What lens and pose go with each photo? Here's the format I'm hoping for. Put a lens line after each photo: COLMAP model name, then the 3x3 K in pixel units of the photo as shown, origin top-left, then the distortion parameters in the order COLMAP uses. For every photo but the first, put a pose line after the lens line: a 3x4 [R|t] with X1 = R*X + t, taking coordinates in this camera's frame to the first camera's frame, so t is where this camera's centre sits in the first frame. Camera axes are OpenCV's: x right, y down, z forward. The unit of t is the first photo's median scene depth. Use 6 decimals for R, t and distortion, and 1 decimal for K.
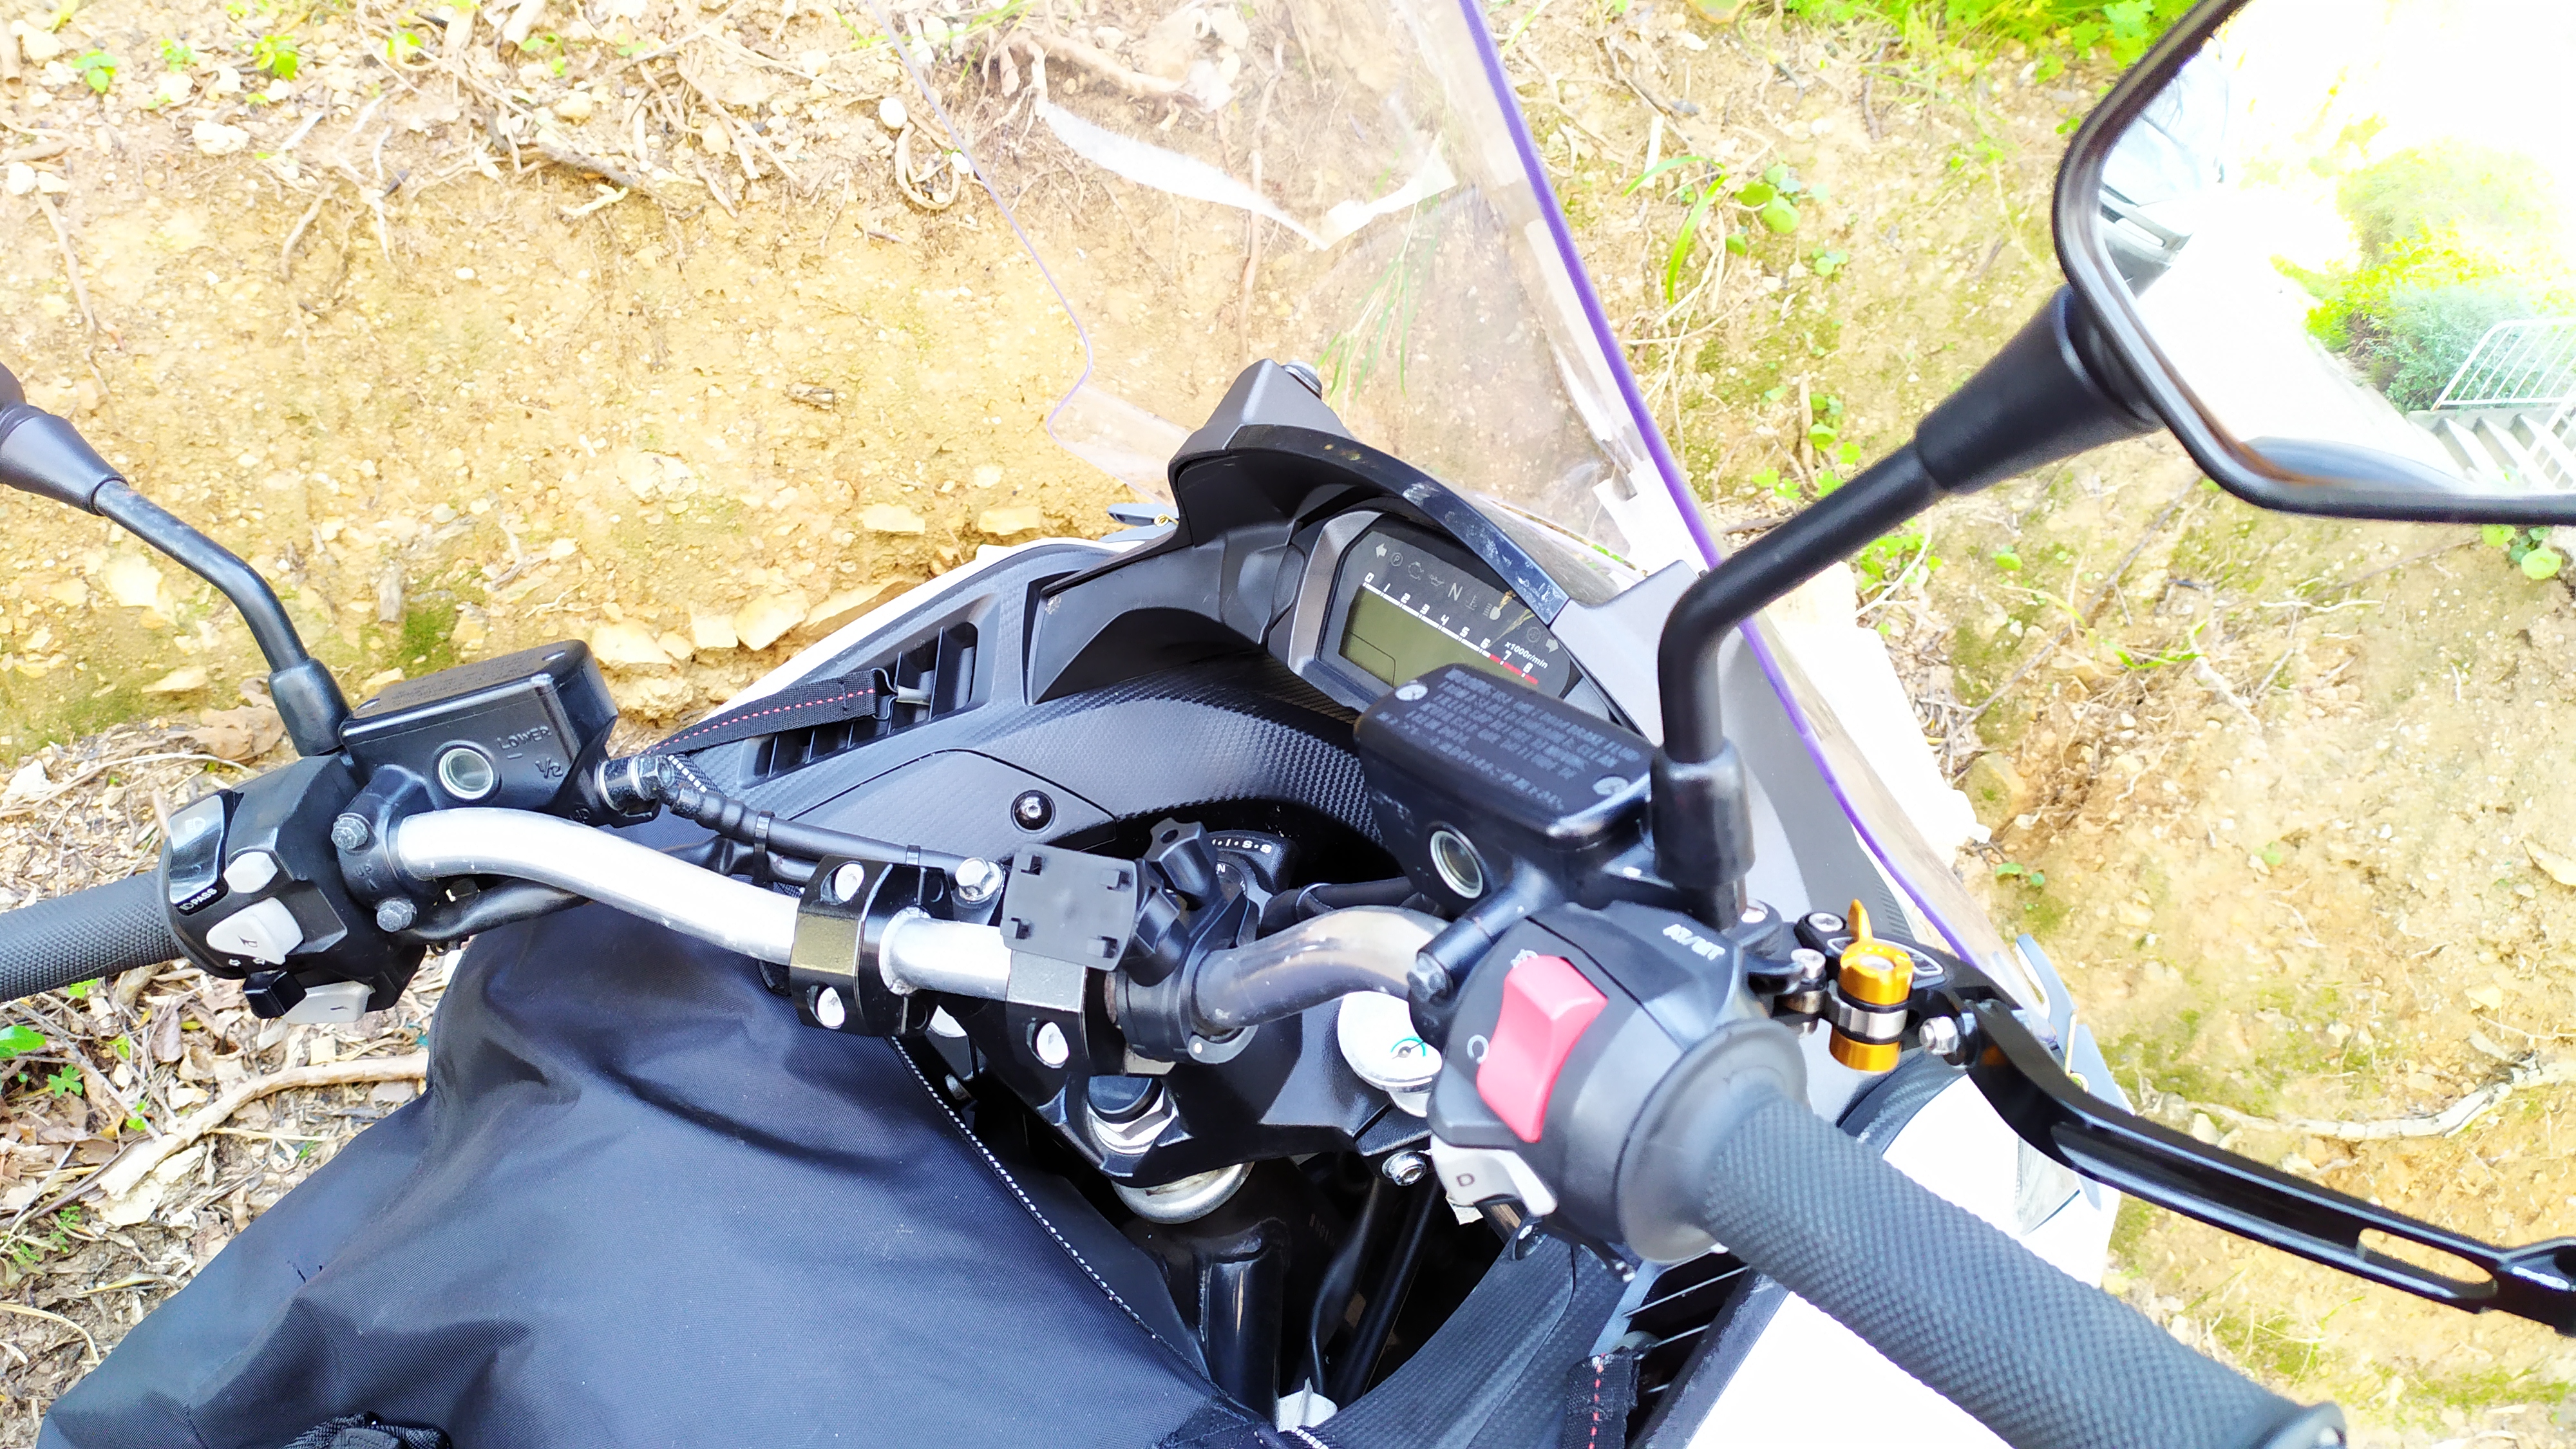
lens RADIAL K [[1851.4, 0, 1288.0], [0, 1851.4, 724.5], [0, 0, 1]] dist [-0.001137, -0.000132]
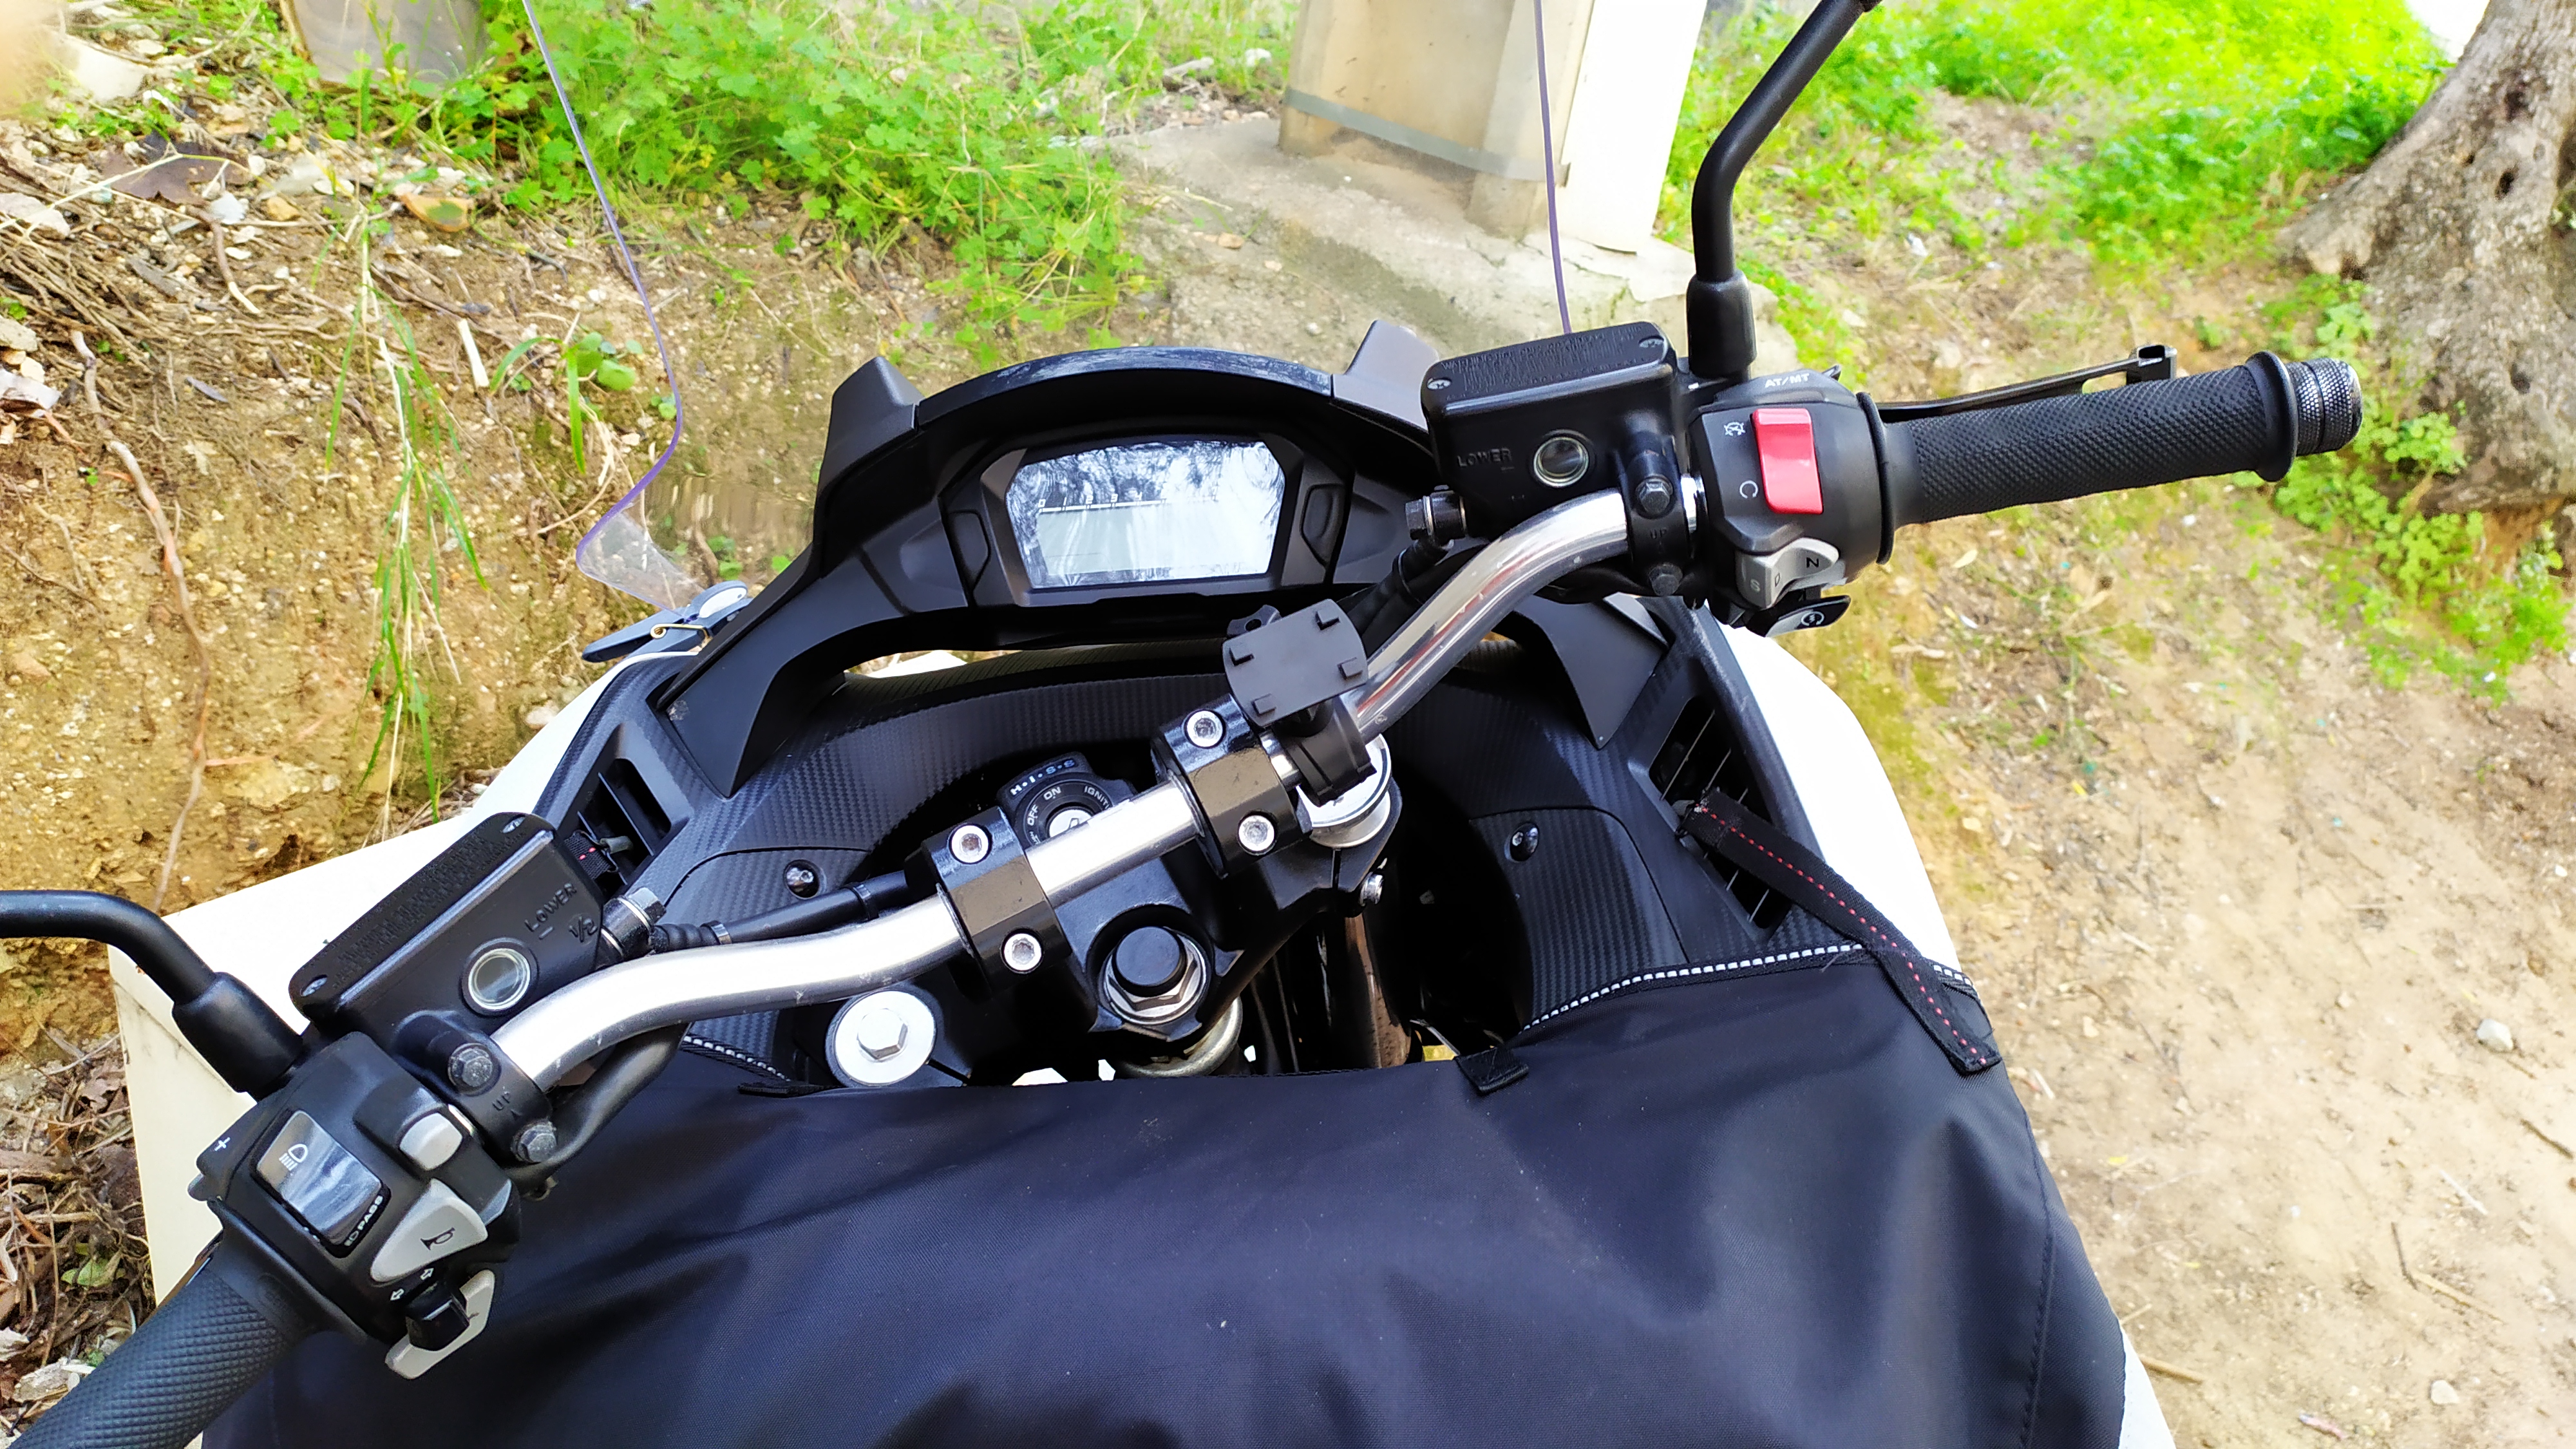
lens RADIAL K [[1851.4, 0, 1288.0], [0, 1851.4, 724.5], [0, 0, 1]] dist [-0.001137, -0.000132]
pose [[0.629306, -0.395410, 0.669048, -0.277400], [0.481913, 0.873936, 0.063213, 0.017260], [-0.609700, 0.282642, 0.740526, 0.039617]]
